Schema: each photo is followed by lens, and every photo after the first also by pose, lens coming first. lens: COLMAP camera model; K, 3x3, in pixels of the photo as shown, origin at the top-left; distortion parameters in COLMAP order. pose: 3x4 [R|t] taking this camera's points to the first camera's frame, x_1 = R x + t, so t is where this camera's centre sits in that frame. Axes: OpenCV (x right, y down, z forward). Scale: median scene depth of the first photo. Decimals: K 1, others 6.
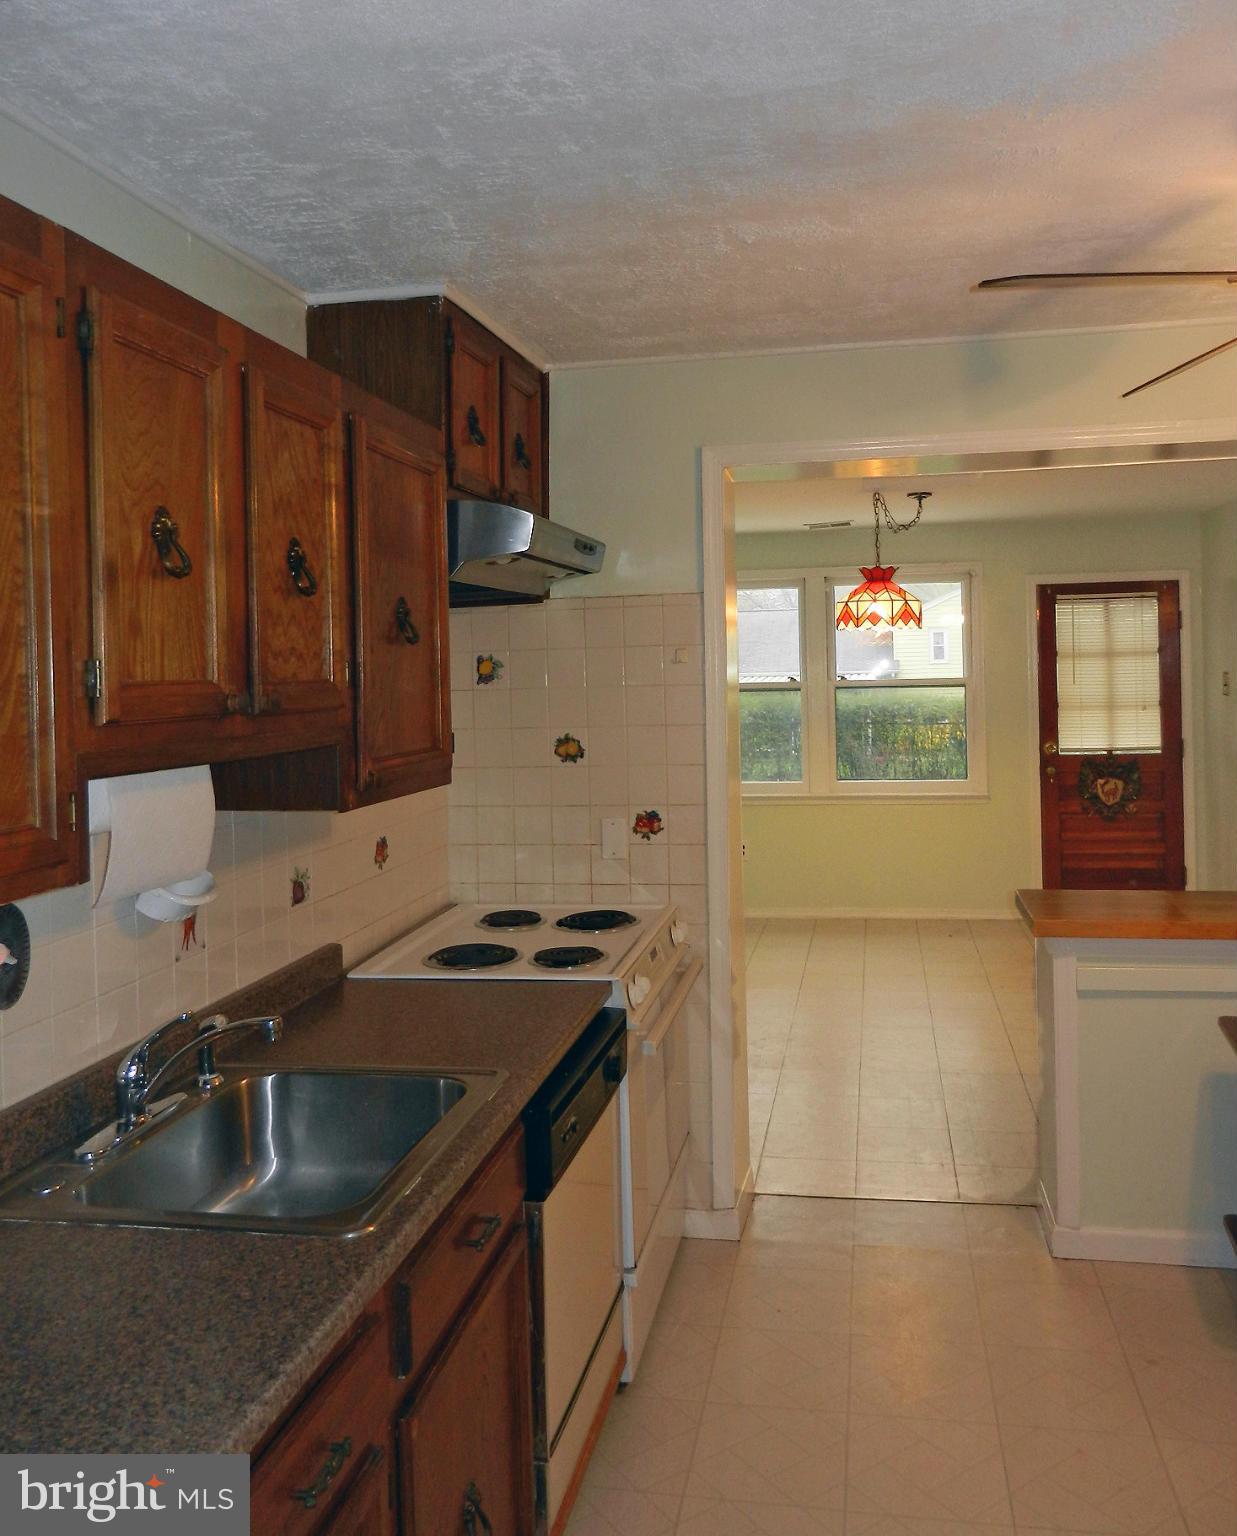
lens RADIAL K [[1279.6, 0, 648.3], [0, 1279.6, 677.9], [0, 0, 1]] dist [0.011040, -0.012307]
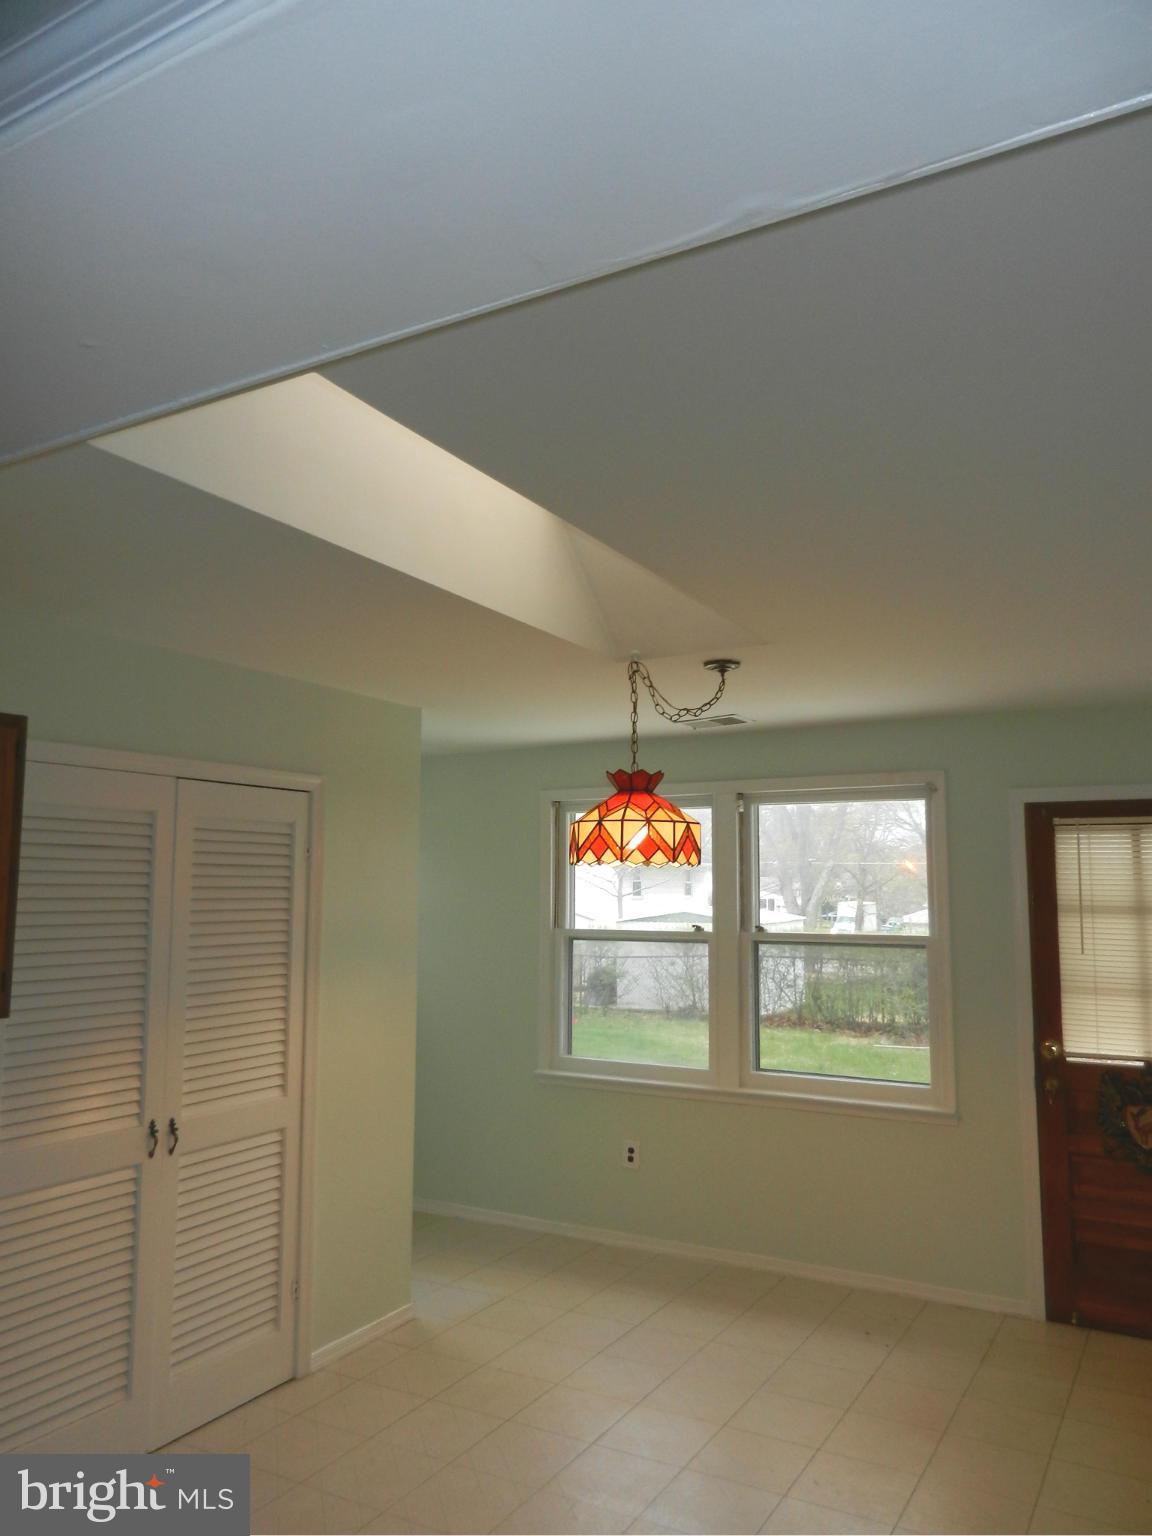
lens RADIAL K [[1135.1, 0, 575.1], [0, 1135.1, 773.1], [0, 0, 1]] dist [-0.004170, 0.007562]
pose [[0.939197, -0.007090, -0.343305, 0.712731], [-0.030280, 0.994182, -0.103370, -0.047983], [0.342041, 0.107480, 0.933518, 0.888099]]
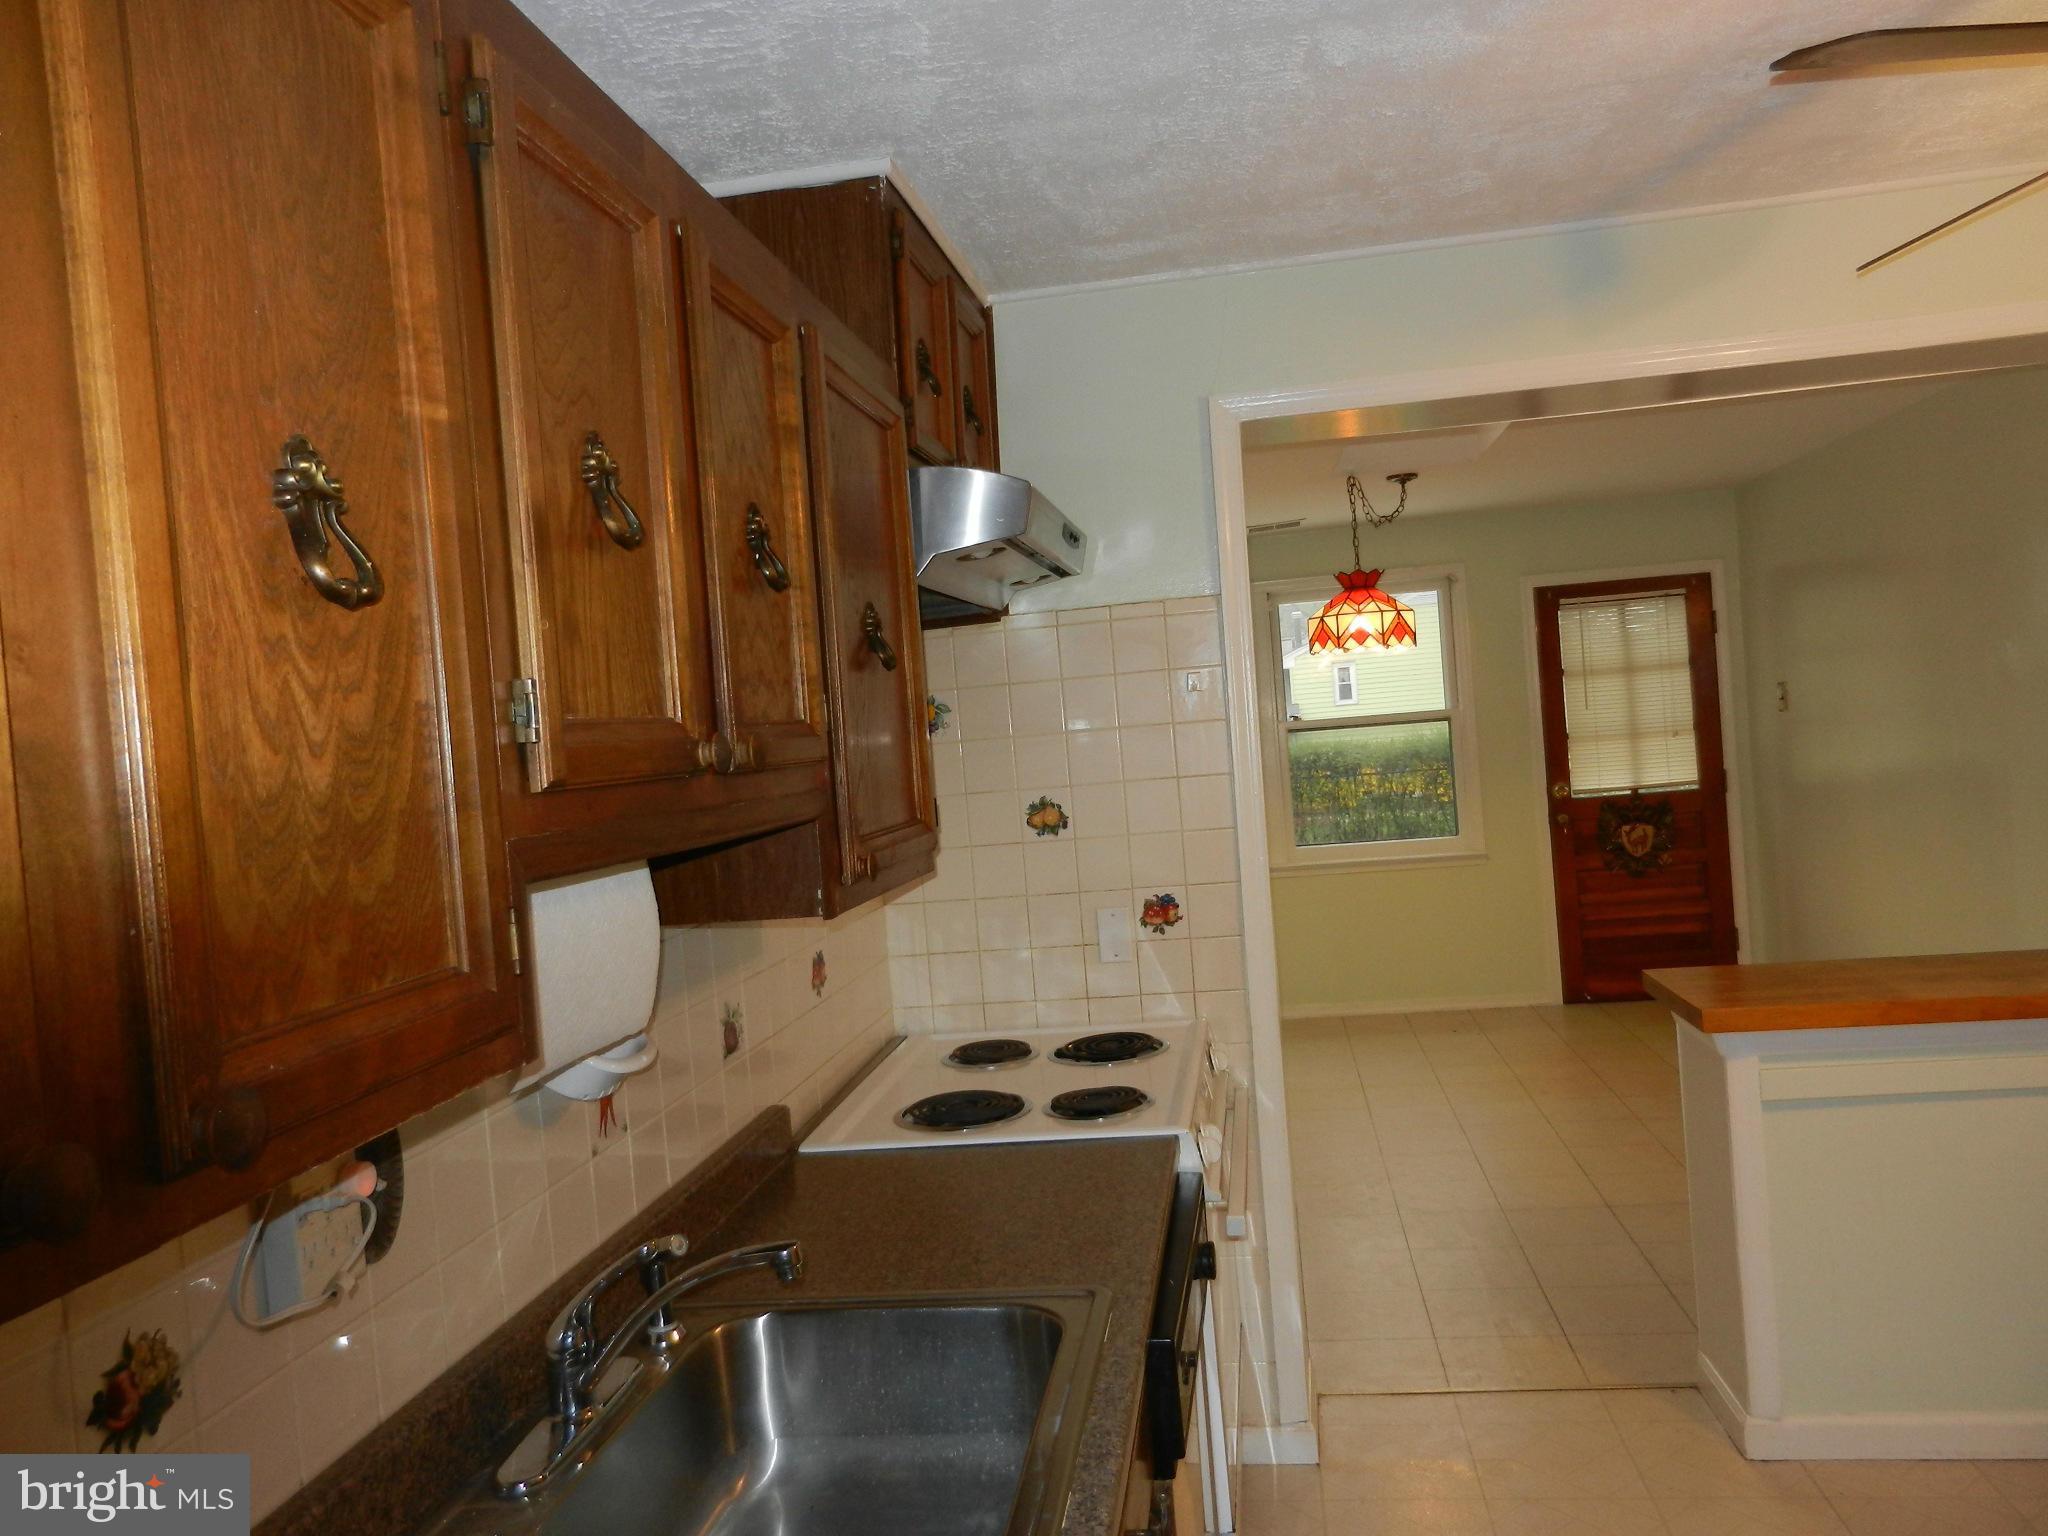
lens RADIAL K [[1513.5, 0, 1023.9], [0, 1513.5, 761.9], [0, 0, 1]] dist [-0.004170, 0.007562]
pose [[0.998028, -0.057148, 0.025983, -0.113905], [0.056830, 0.998302, 0.012813, 0.013950], [-0.026671, -0.011311, 0.999580, 0.154194]]
